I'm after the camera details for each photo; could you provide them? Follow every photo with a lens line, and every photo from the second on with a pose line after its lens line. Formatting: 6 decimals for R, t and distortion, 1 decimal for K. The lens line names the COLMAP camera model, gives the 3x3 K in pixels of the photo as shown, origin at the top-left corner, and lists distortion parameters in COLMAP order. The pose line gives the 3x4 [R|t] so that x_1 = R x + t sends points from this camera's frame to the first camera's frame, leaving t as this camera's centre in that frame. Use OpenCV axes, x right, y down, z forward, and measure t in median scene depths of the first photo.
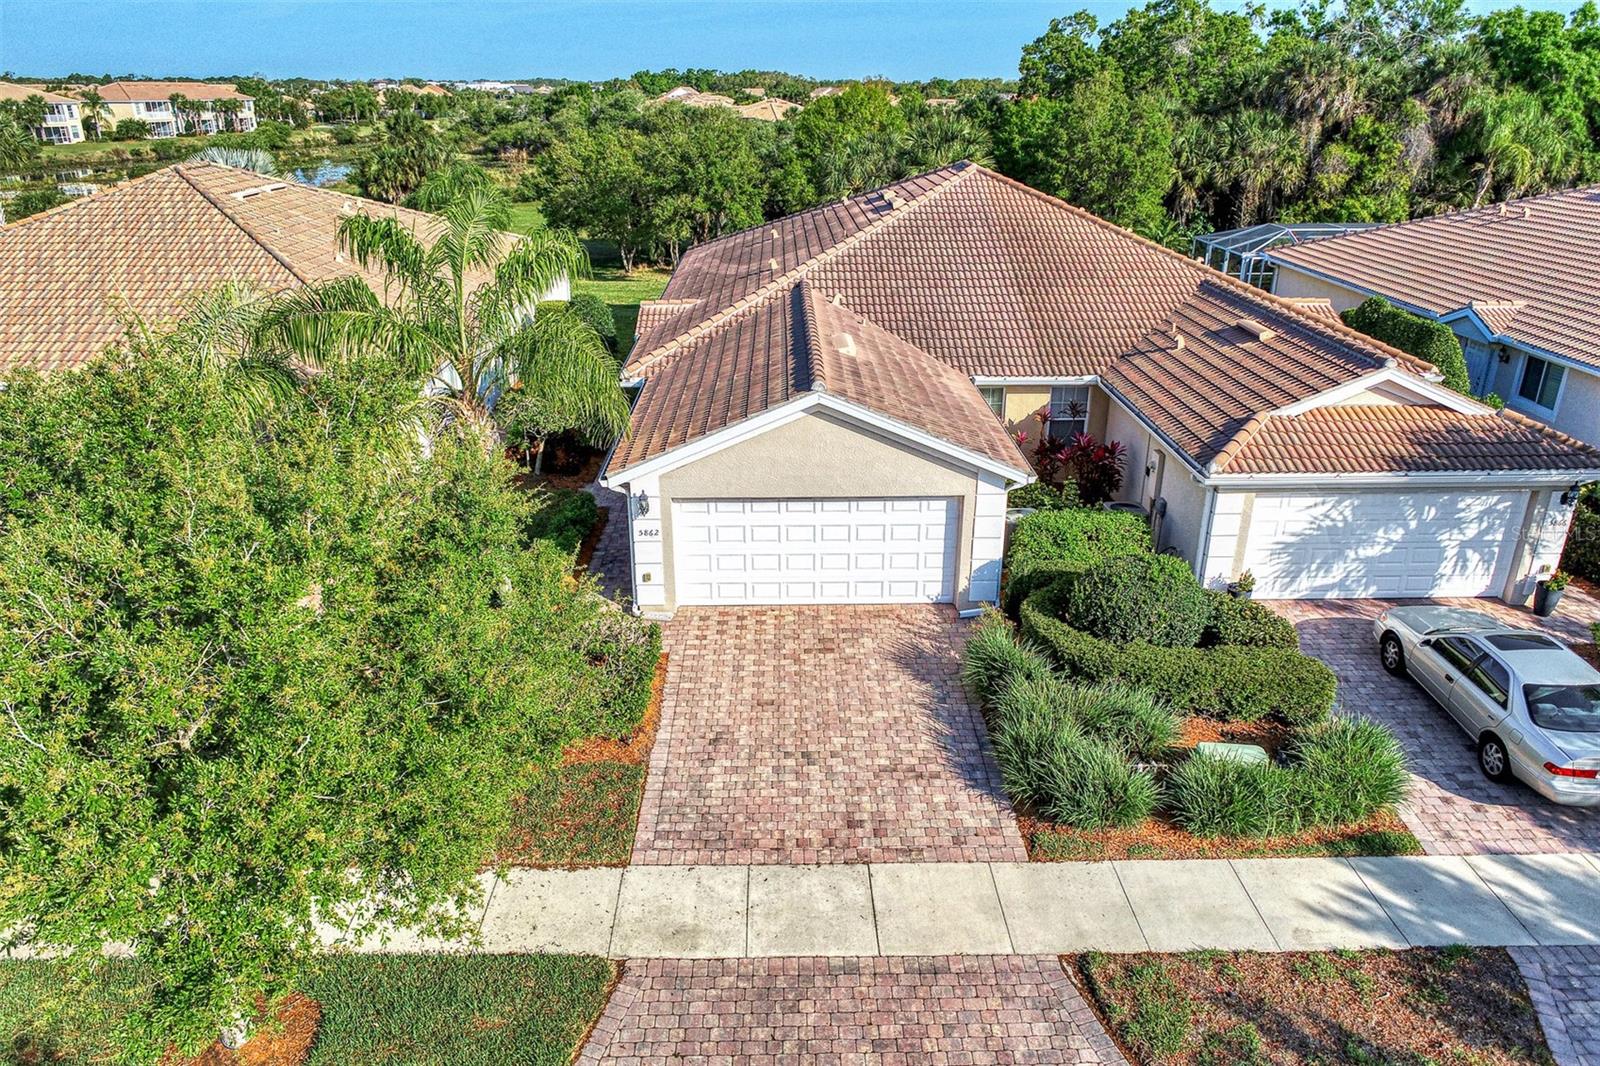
lens RADIAL K [[1062.3, 0, 800.0], [0, 1062.3, 533.0], [0, 0, 1]] dist [-0.005207, -0.001198]
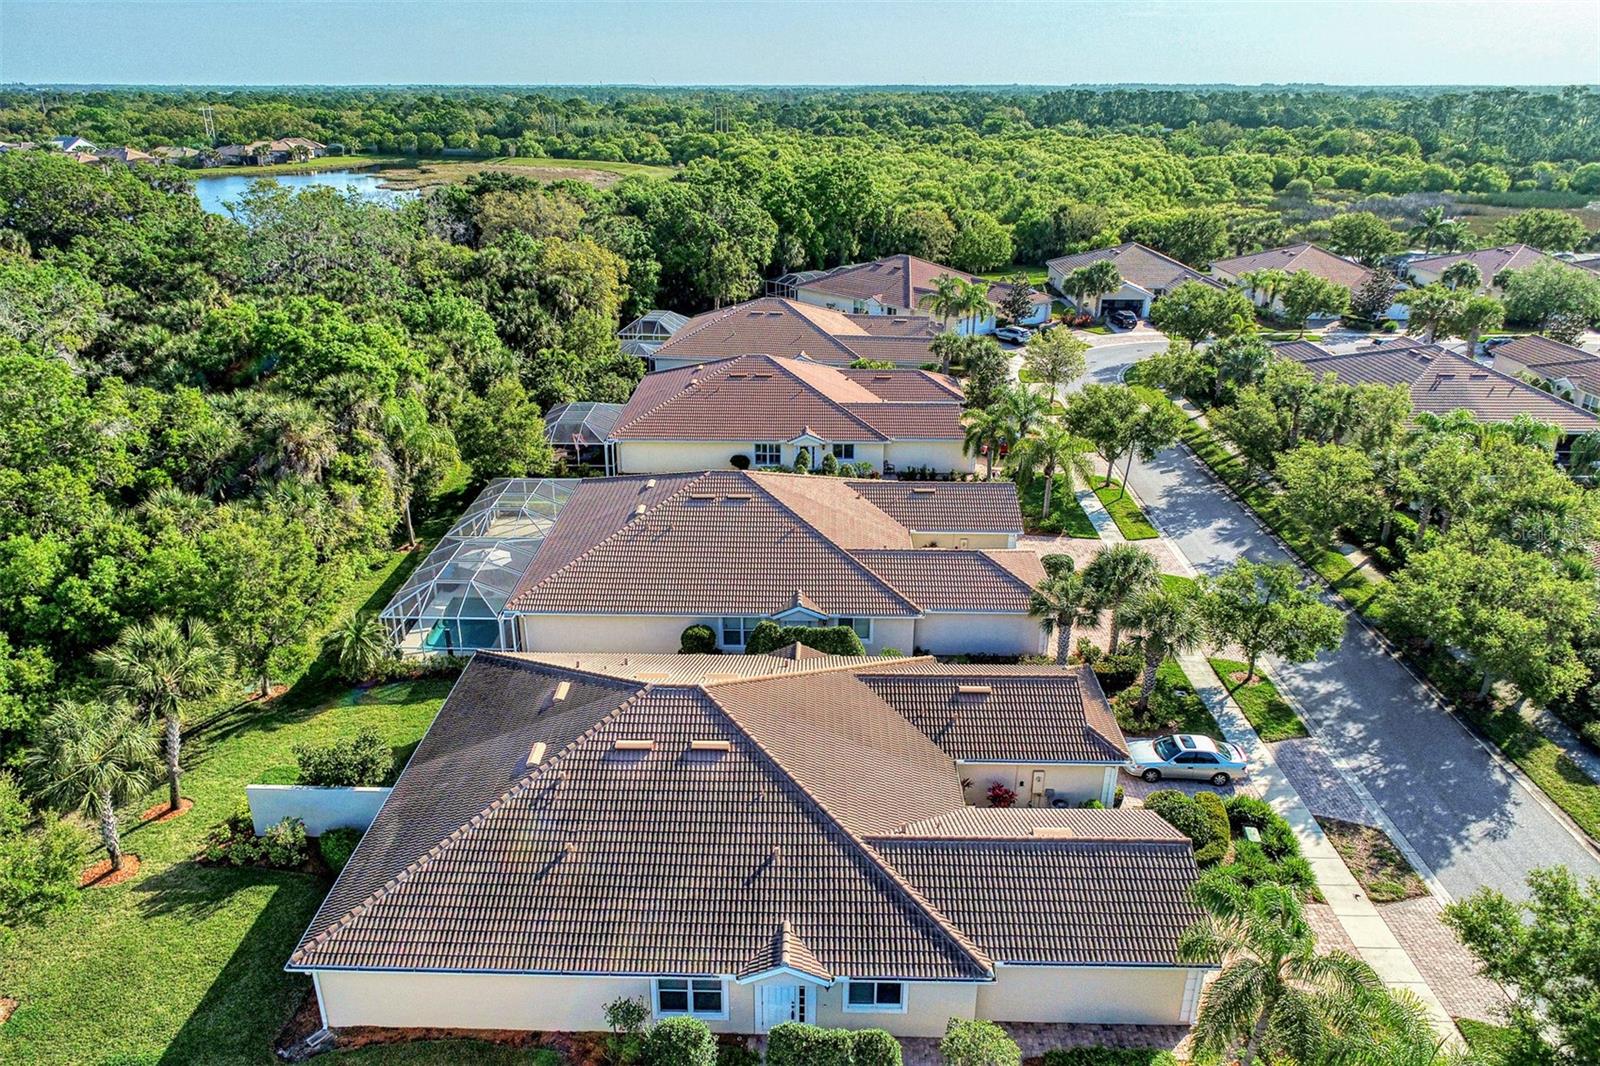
lens RADIAL K [[1062.3, 0, 800.0], [0, 1062.3, 533.0], [0, 0, 1]] dist [-0.005207, -0.001198]
pose [[0.031739, -0.371134, 0.928037, -1.383866], [0.381847, 0.862576, 0.331896, -1.366639], [-0.923681, 0.343834, 0.169093, 1.068085]]
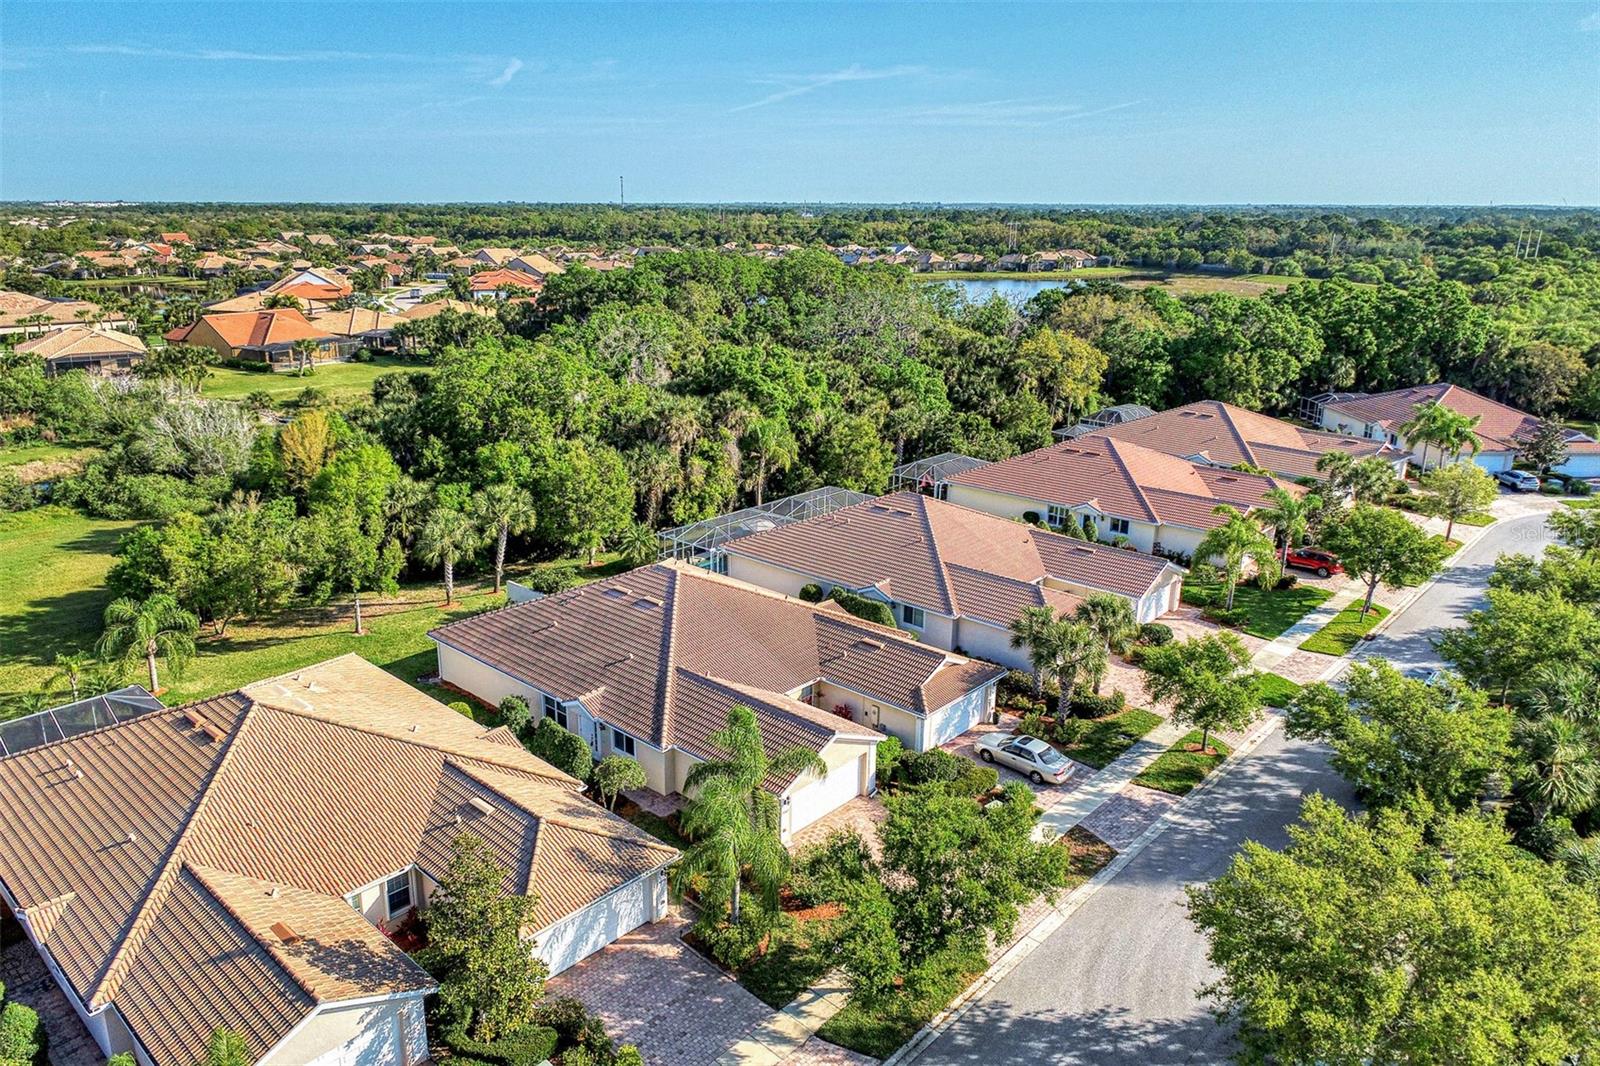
lens RADIAL K [[1106.7, 0, 800.0], [0, 1106.7, 533.0], [0, 0, 1]] dist [-0.008970, -0.002070]
pose [[0.686676, -0.189173, 0.701919, -1.660111], [0.266836, 0.963741, -0.001305, -0.557994], [-0.676221, 0.188194, 0.712256, -0.863300]]
